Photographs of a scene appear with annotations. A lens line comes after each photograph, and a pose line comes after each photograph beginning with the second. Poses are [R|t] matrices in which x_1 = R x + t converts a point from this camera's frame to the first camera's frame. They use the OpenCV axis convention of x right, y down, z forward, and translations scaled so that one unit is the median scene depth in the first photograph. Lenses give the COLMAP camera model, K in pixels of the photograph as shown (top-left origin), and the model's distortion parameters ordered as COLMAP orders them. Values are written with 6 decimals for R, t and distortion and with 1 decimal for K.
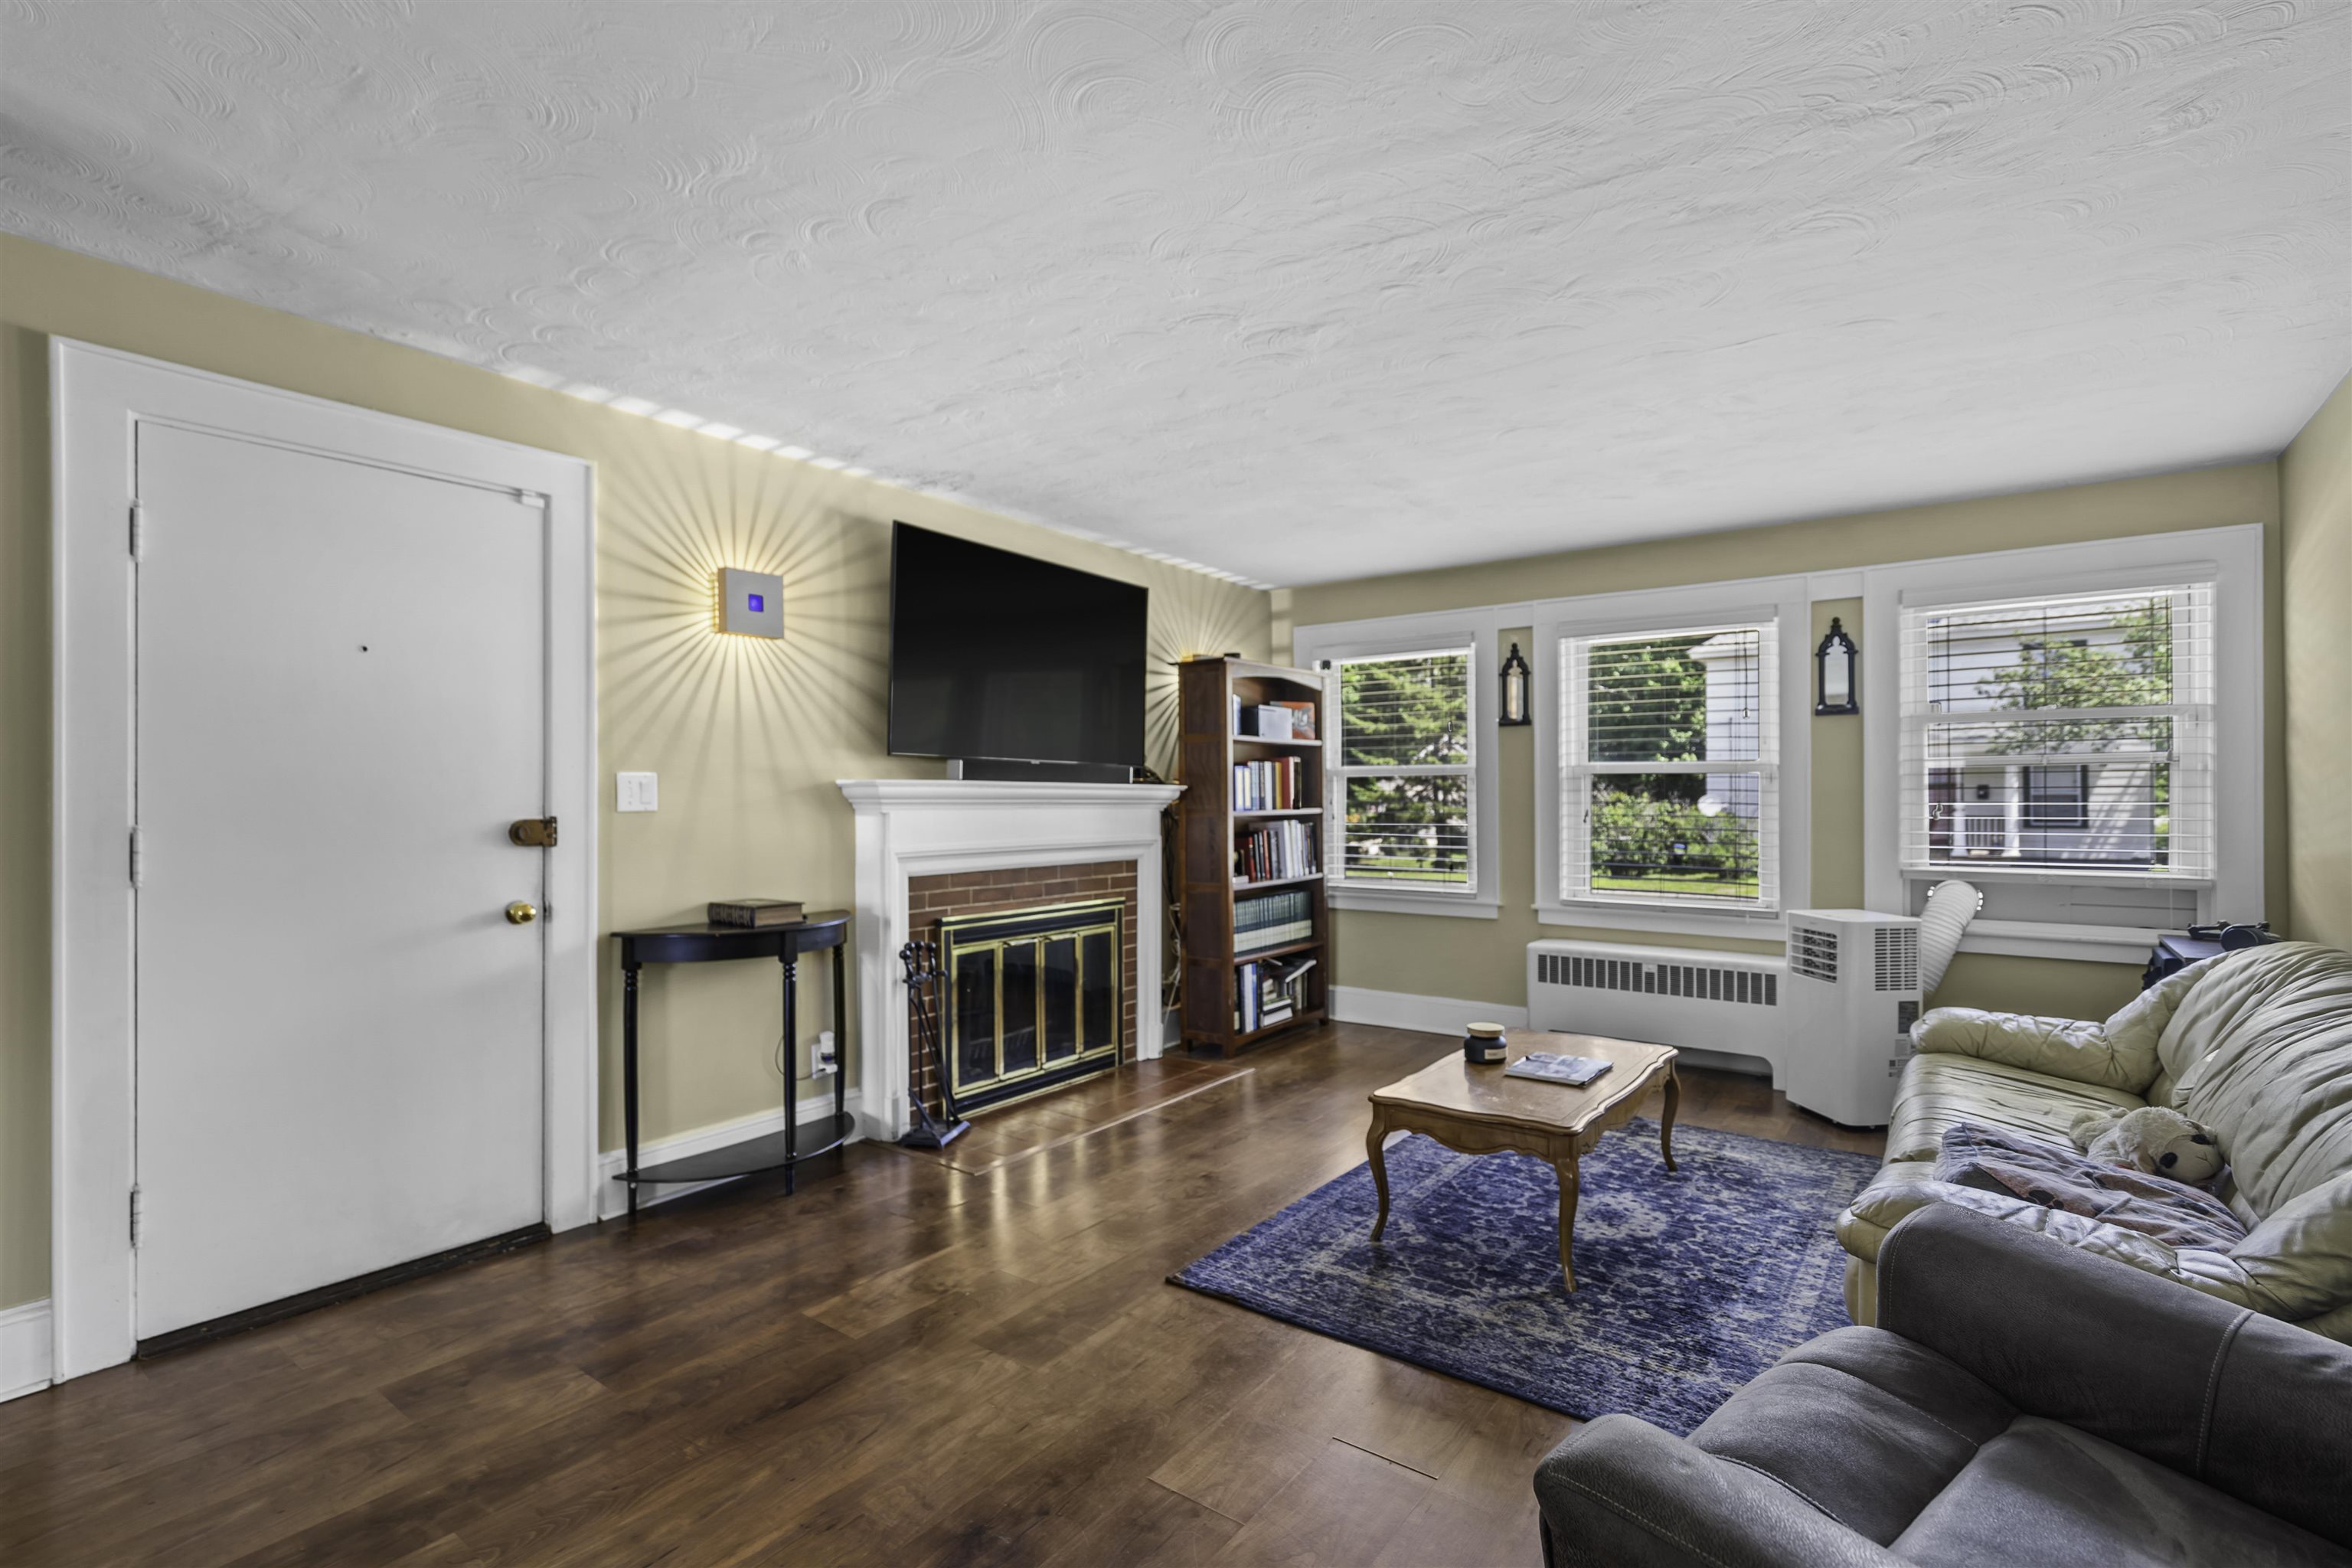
lens RADIAL K [[1078.7, 0, 1165.8], [0, 1078.7, 797.1], [0, 0, 1]] dist [-0.002410, -0.000262]
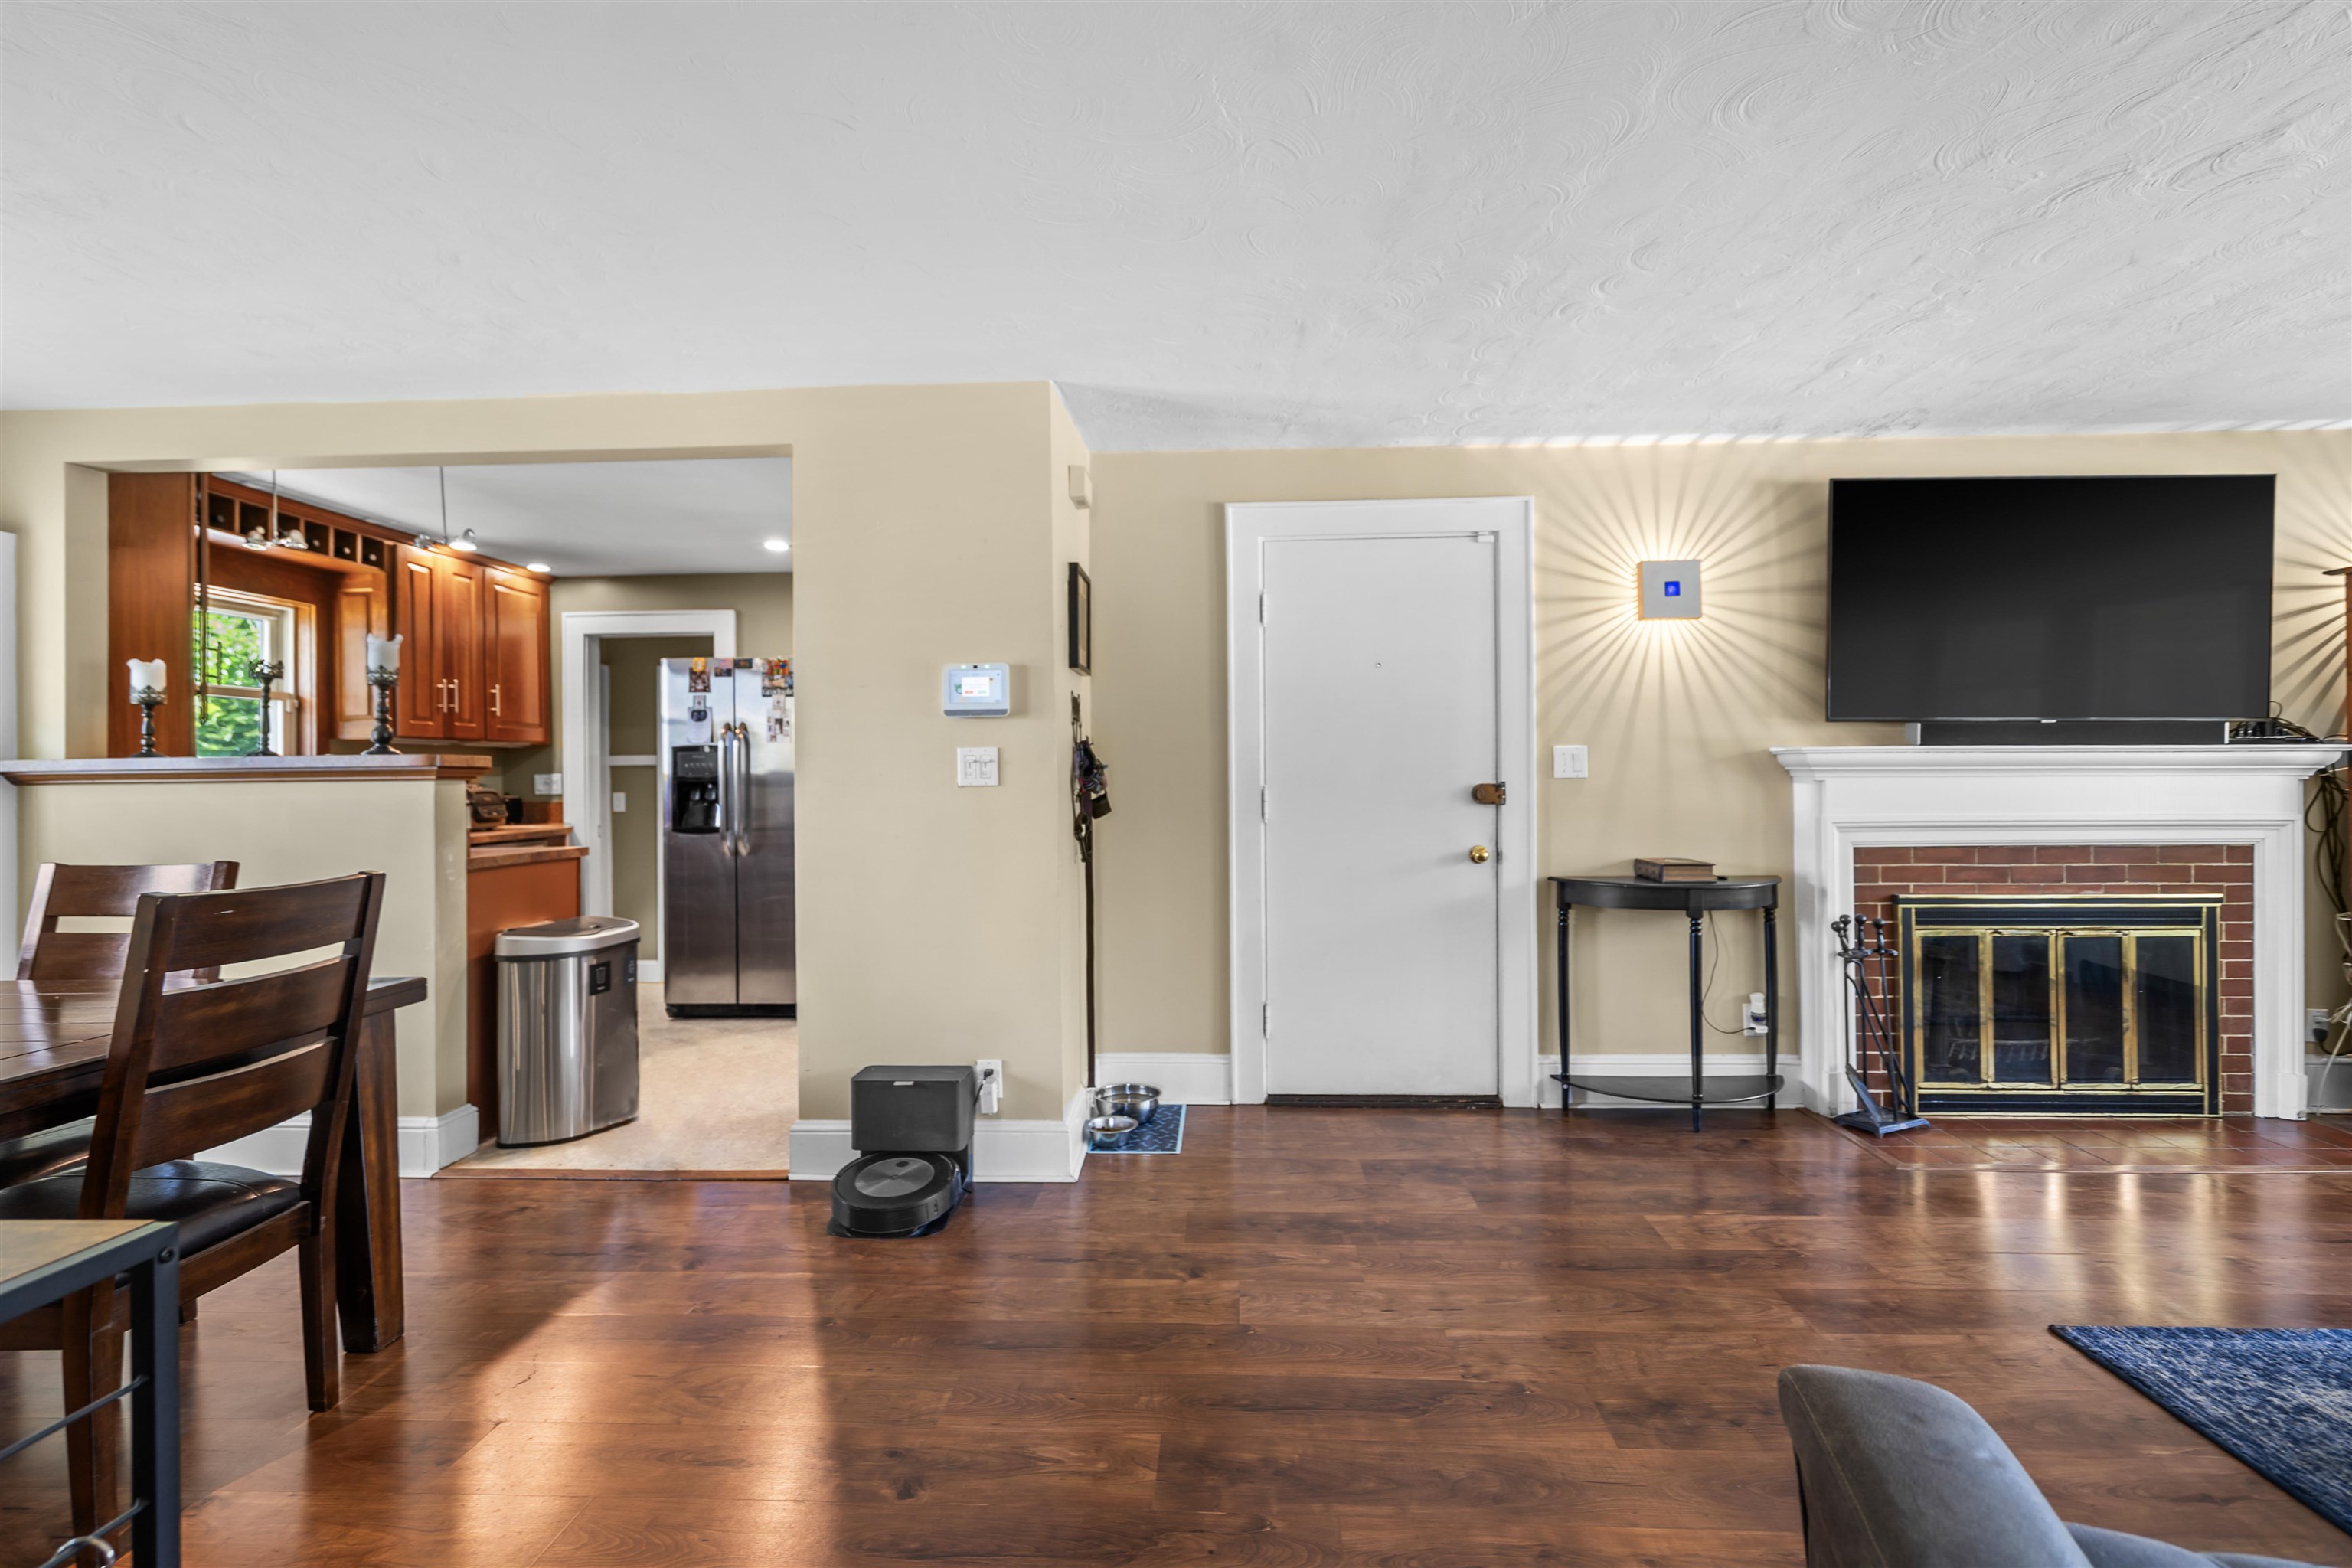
lens RADIAL K [[1078.7, 0, 1177.4], [0, 1078.7, 779.0], [0, 0, 1]] dist [-0.002410, -0.000262]
pose [[0.563565, 0.004067, -0.826062, 0.237563], [0.007474, 0.999922, 0.010022, -0.000876], [0.826038, -0.011822, 0.563490, -0.036867]]
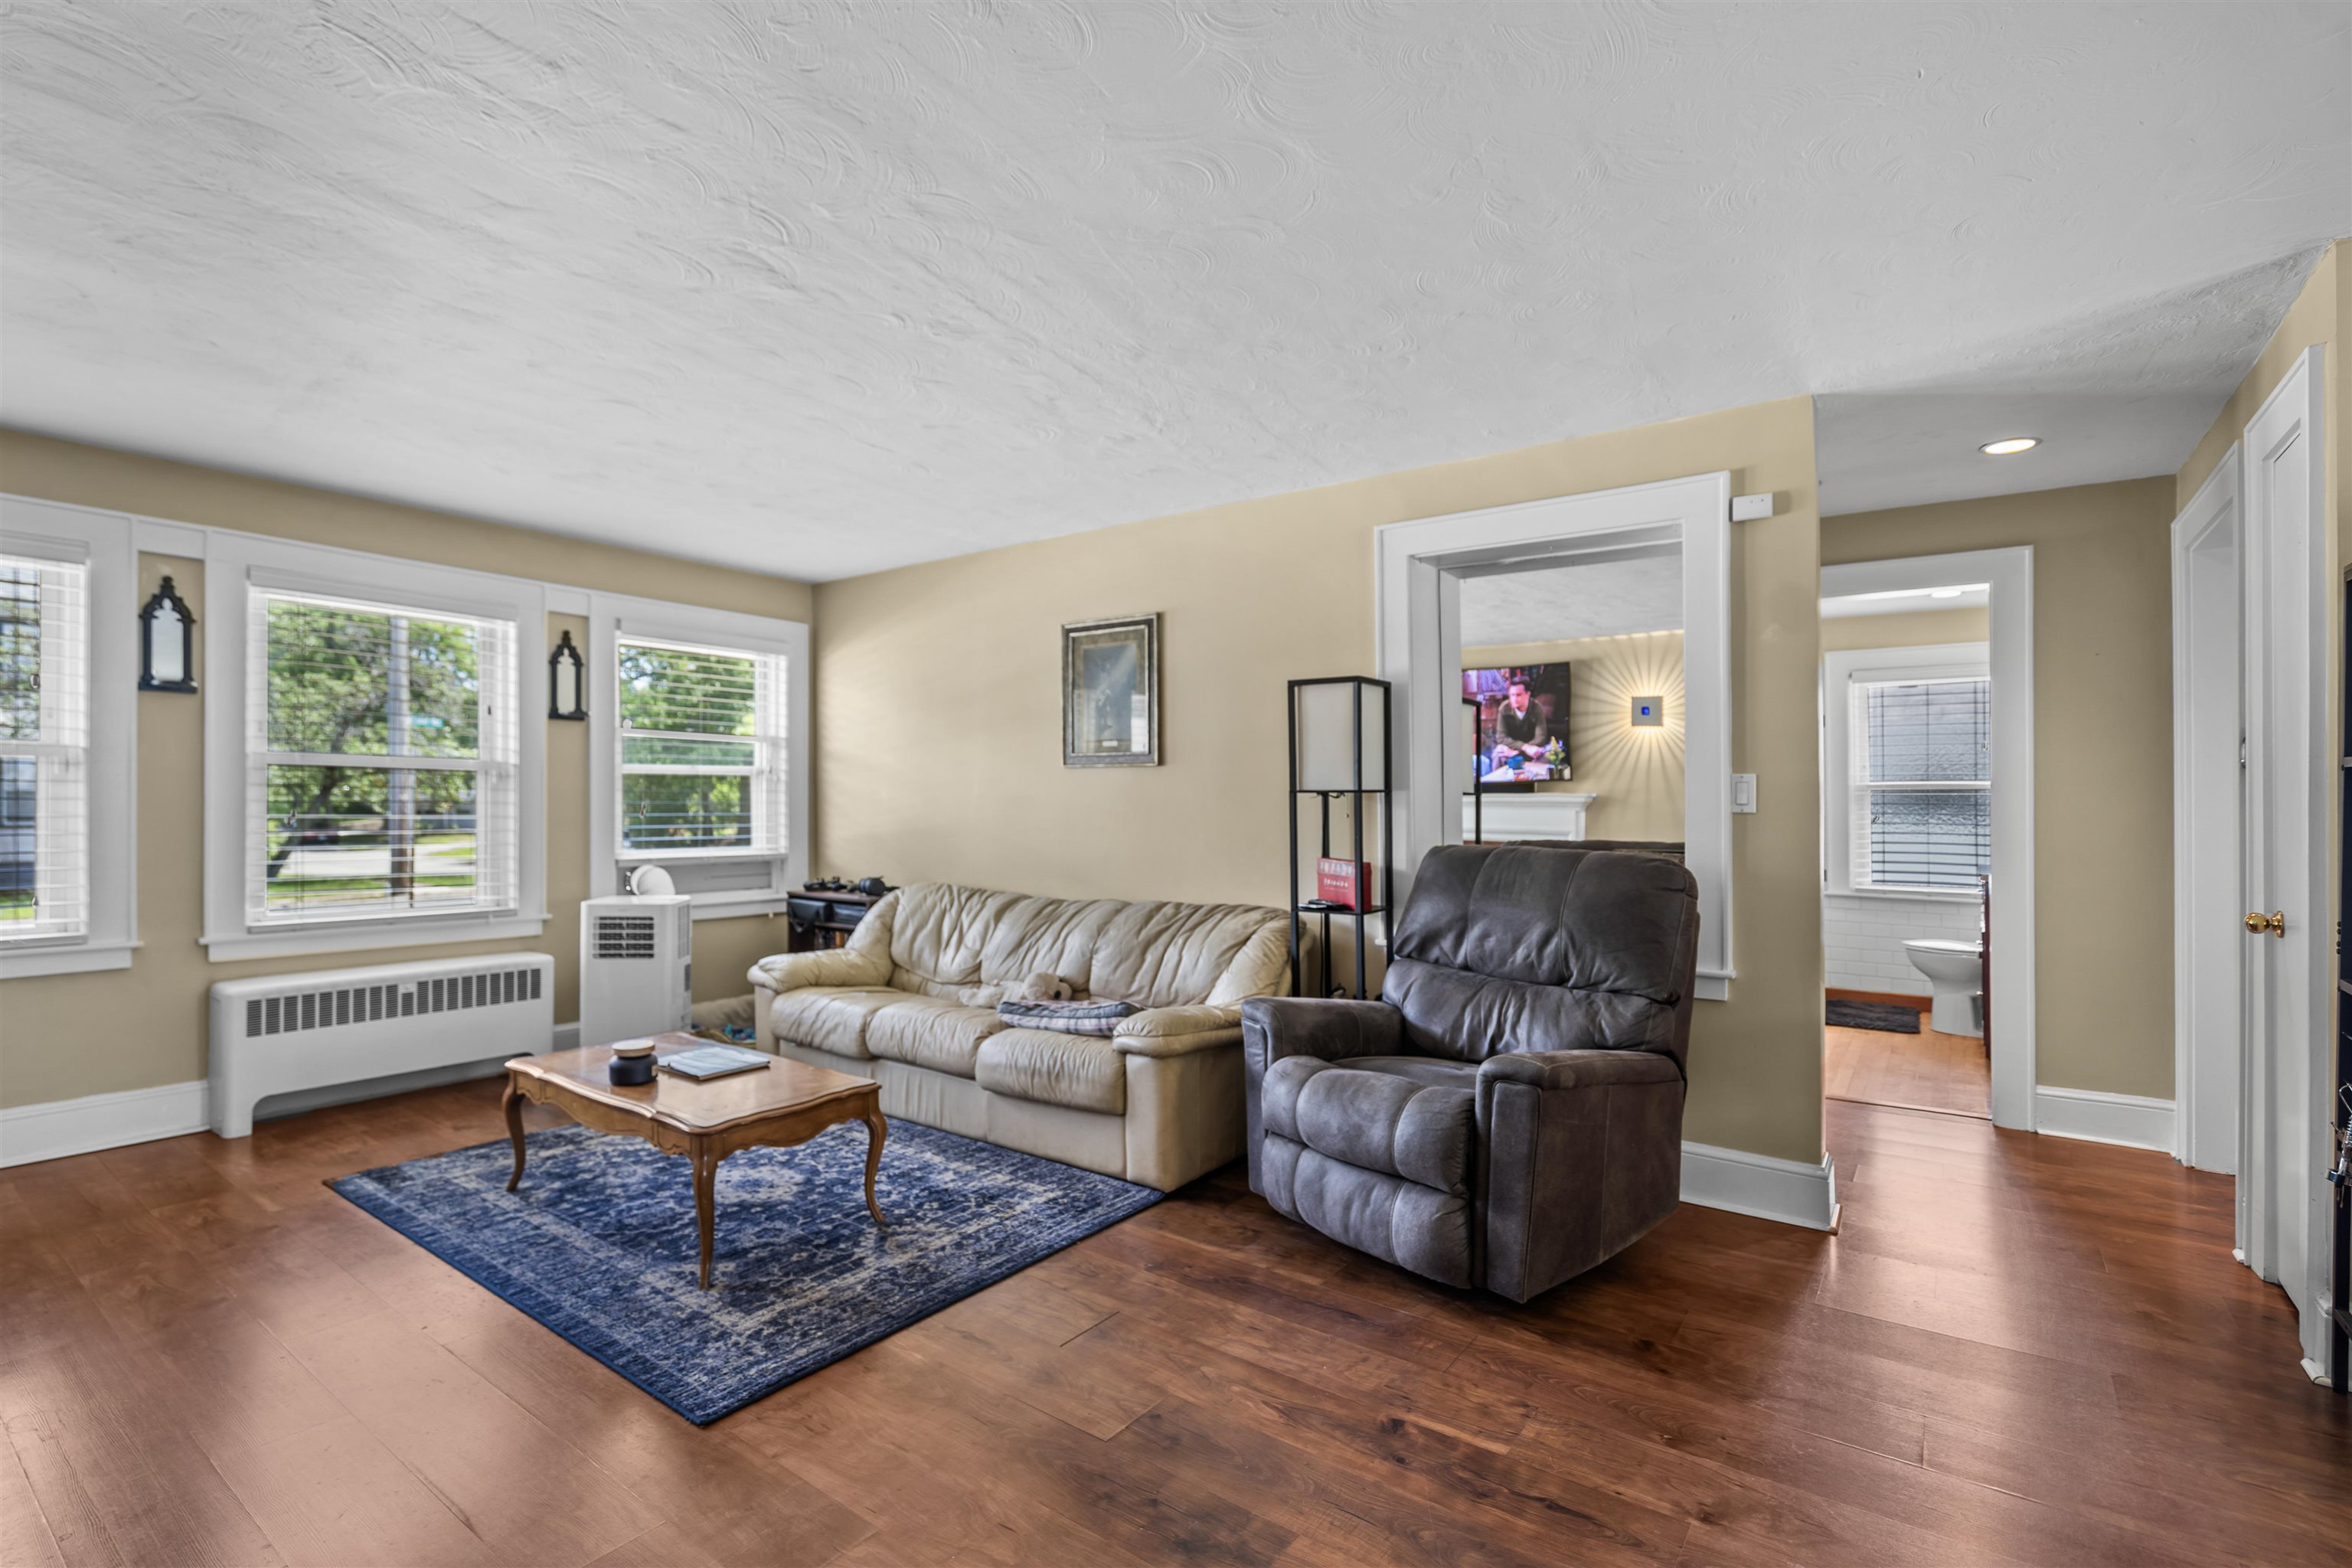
lens RADIAL K [[1078.7, 0, 1158.6], [0, 1078.7, 788.2], [0, 0, 1]] dist [-0.002410, -0.000262]
pose [[-0.008125, 0.014204, 0.999866, -0.580658], [-0.010351, 0.999844, -0.014288, 0.001423], [-0.999913, -0.010466, -0.007977, 0.513812]]
